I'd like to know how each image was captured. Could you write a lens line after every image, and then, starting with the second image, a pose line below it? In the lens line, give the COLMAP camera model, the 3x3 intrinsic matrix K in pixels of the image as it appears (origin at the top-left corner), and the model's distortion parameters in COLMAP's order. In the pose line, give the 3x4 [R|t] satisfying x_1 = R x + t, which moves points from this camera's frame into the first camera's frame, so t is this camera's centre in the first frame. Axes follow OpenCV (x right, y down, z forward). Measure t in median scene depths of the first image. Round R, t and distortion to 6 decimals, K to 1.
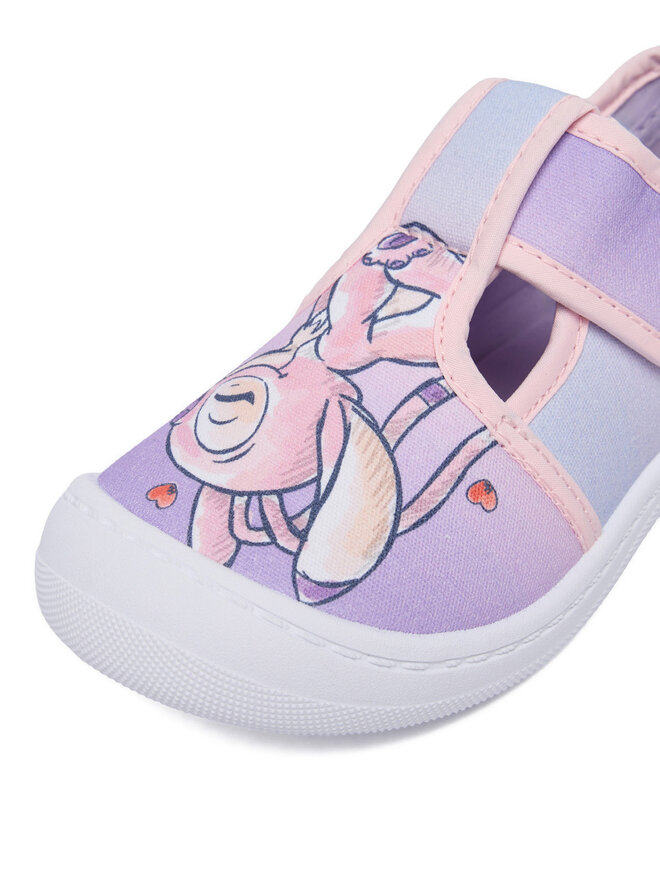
lens RADIAL K [[1493.3, 0, 330.0], [0, 1493.3, 440.0], [0, 0, 1]] dist [0.171330, 0.008892]
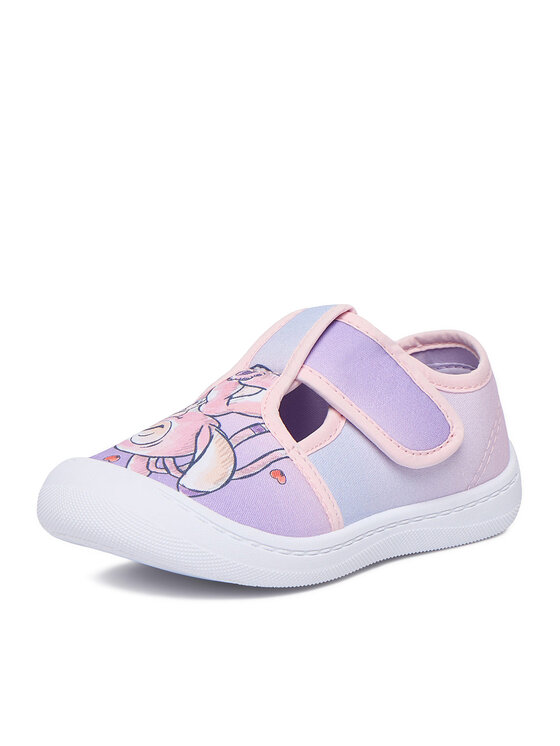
lens RADIAL K [[2204.9, 0, 280.0], [0, 2204.9, 373.0], [0, 0, 1]] dist [1.781563, -0.062395]
pose [[0.996171, 0.087146, 0.007039, 0.071741], [-0.076414, 0.906953, -0.414243, 1.086768], [-0.042484, 0.412119, 0.910139, -1.628539]]
